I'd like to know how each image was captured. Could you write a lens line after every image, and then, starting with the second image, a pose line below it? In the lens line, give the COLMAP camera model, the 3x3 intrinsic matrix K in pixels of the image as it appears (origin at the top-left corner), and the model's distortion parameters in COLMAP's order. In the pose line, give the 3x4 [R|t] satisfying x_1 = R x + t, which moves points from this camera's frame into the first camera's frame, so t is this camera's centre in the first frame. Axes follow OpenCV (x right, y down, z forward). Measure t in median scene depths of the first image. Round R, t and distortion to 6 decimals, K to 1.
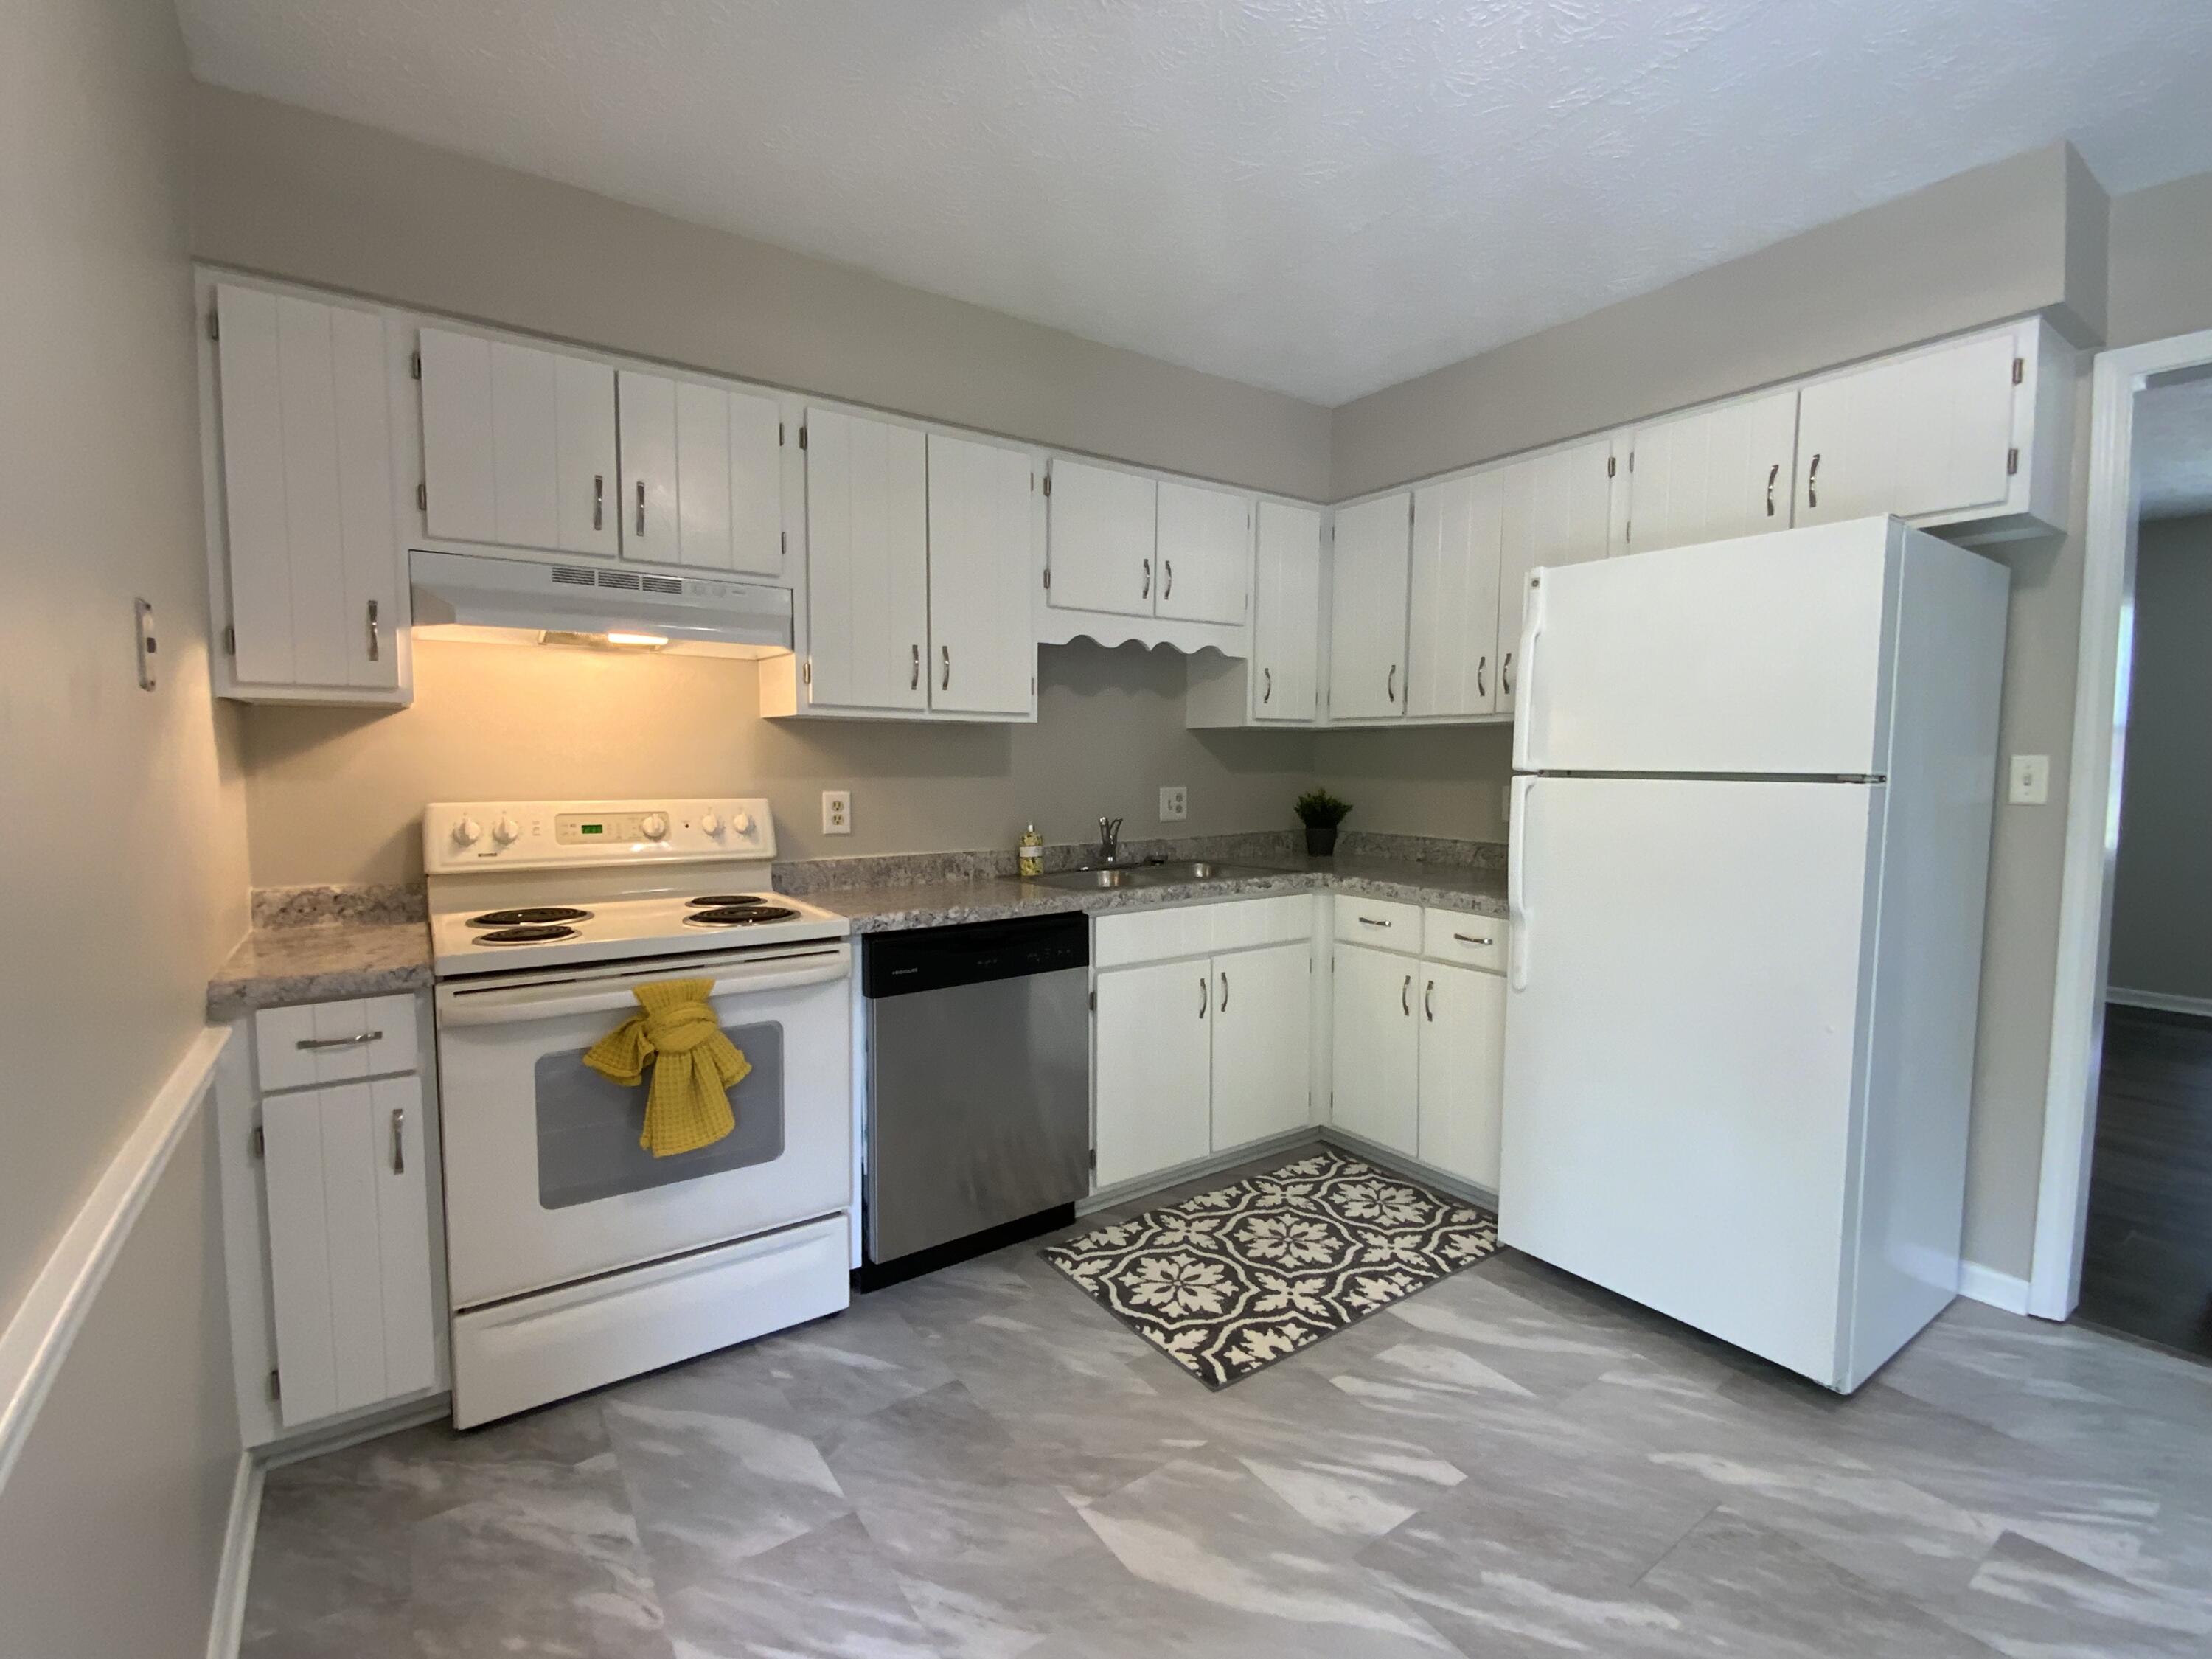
lens RADIAL K [[989.7, 0, 1101.7], [0, 989.7, 829.5], [0, 0, 1]] dist [0.032833, -0.027218]
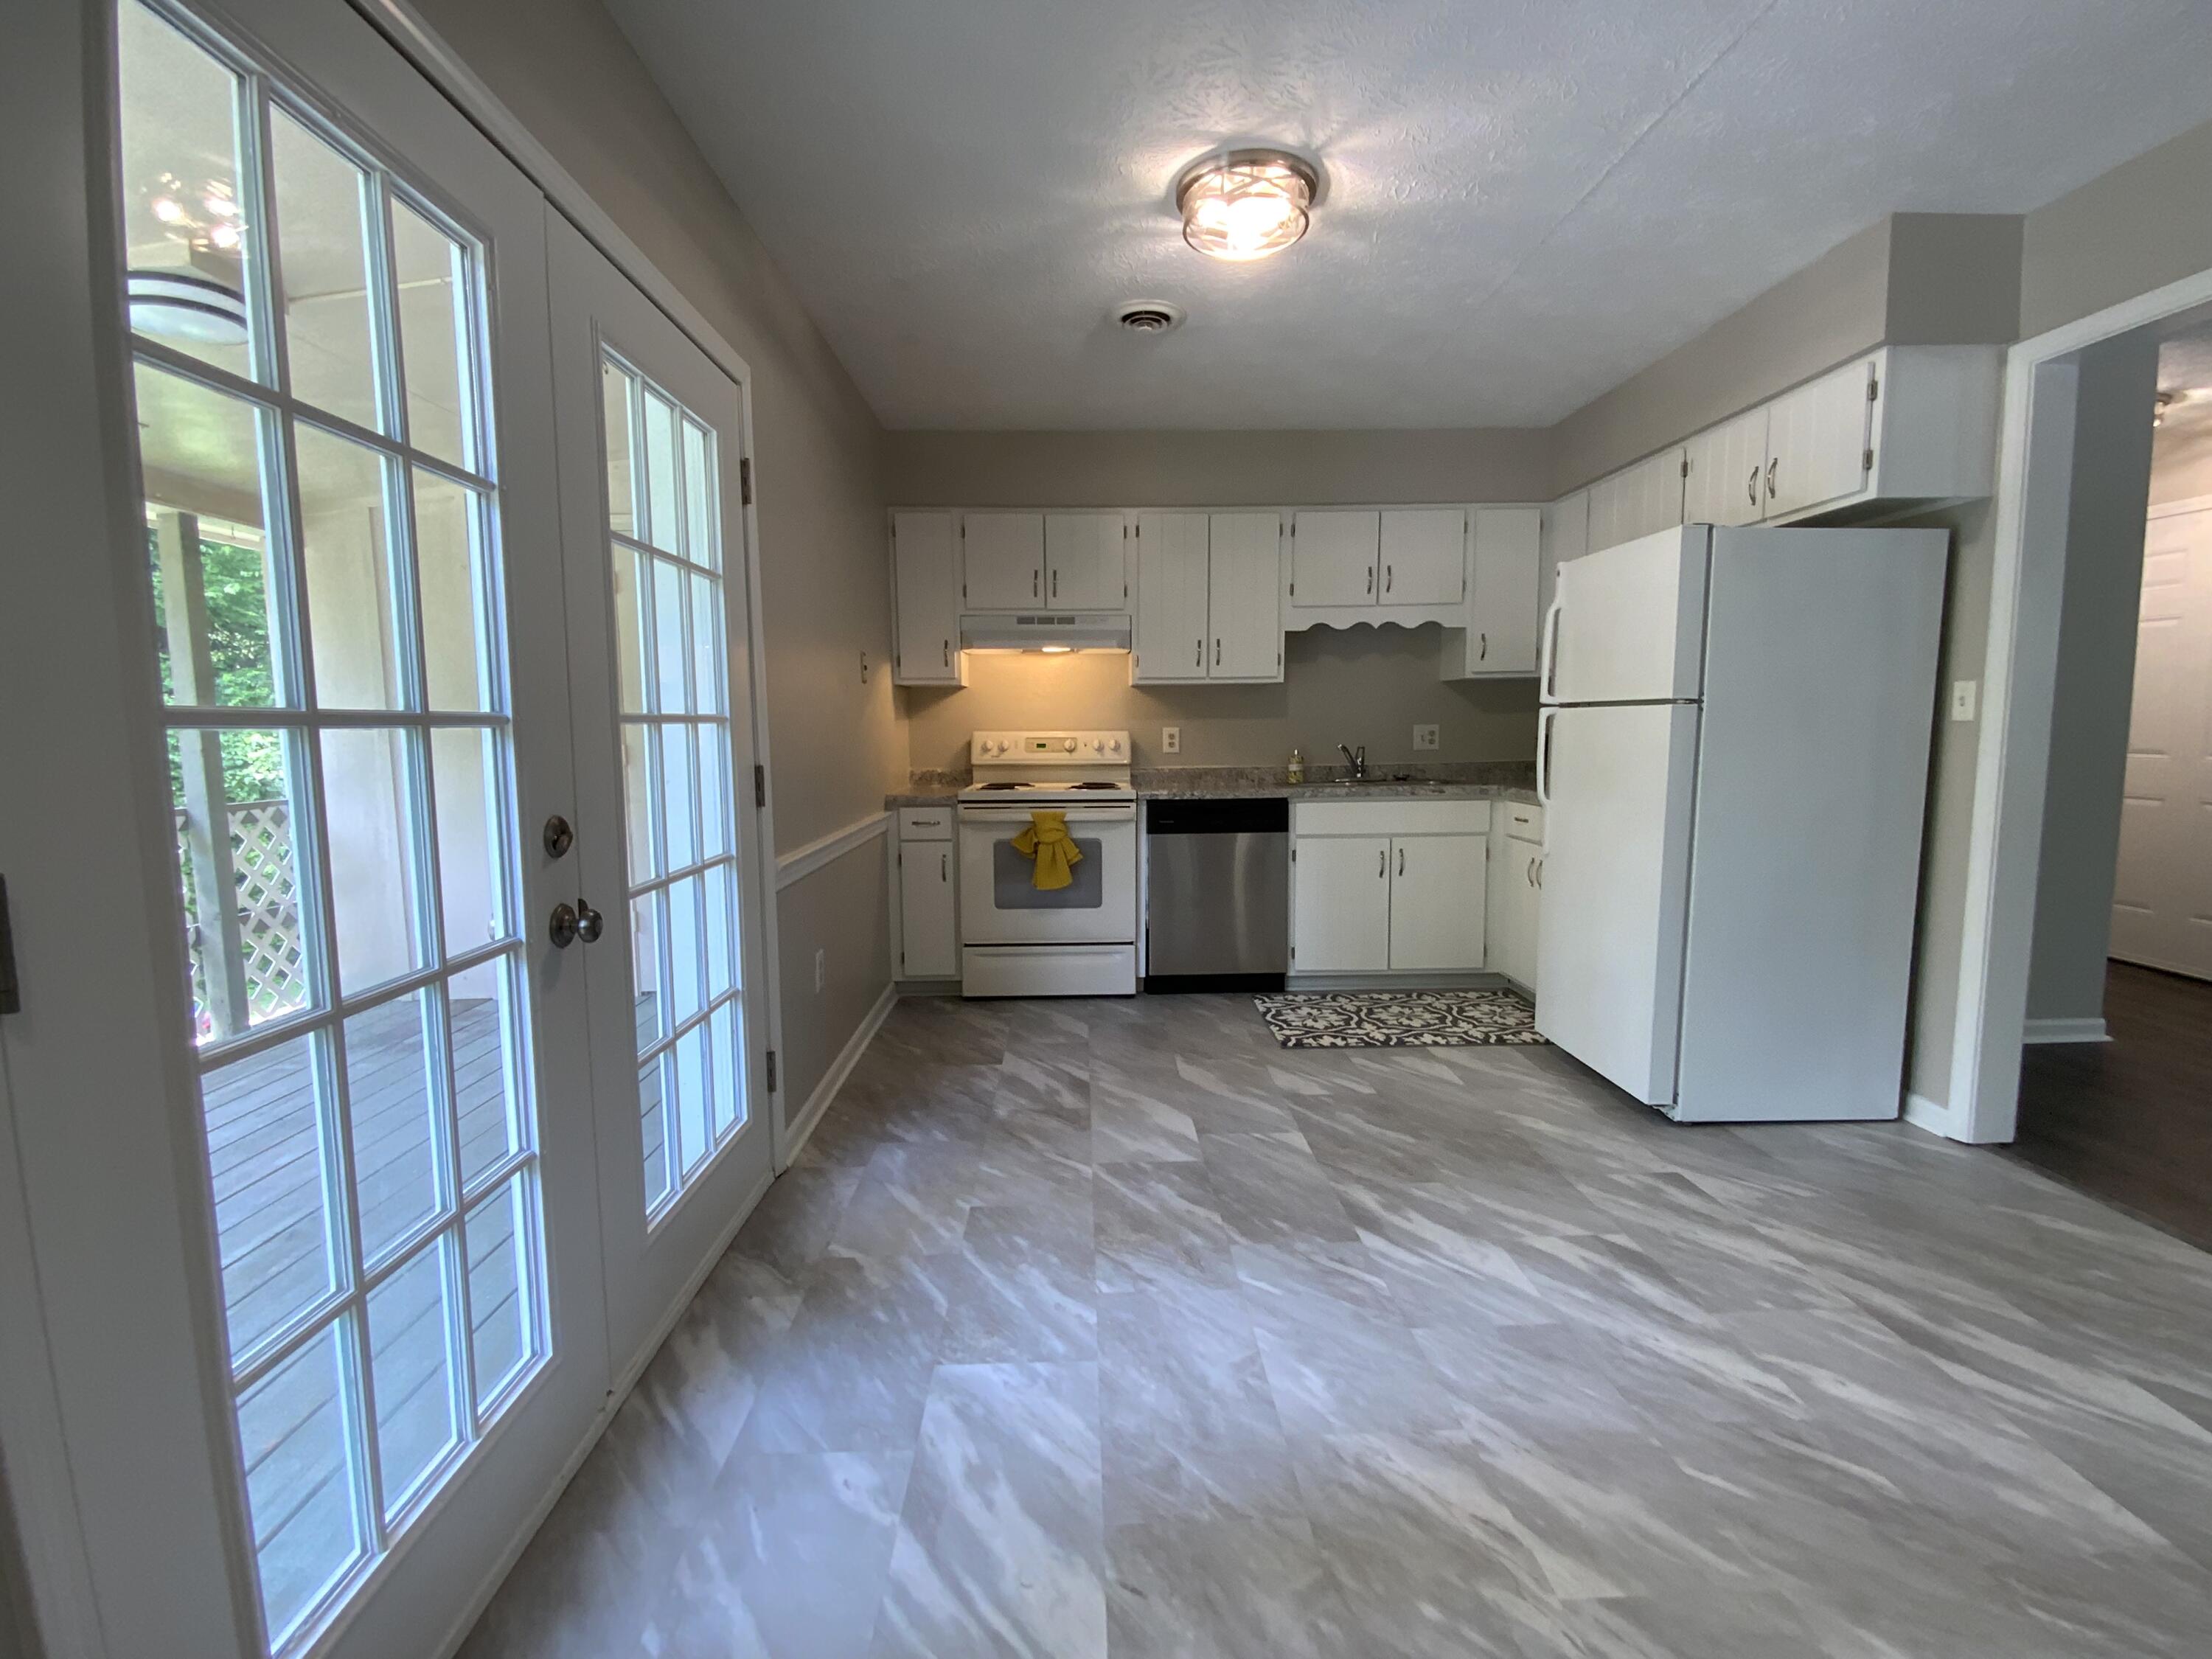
lens RADIAL K [[989.7, 0, 1101.7], [0, 989.7, 829.5], [0, 0, 1]] dist [0.032833, -0.027218]
pose [[0.830755, 0.047097, -0.554643, 0.630862], [-0.026473, 0.998630, 0.045146, 0.068280], [0.556009, -0.022822, 0.830863, -0.522259]]
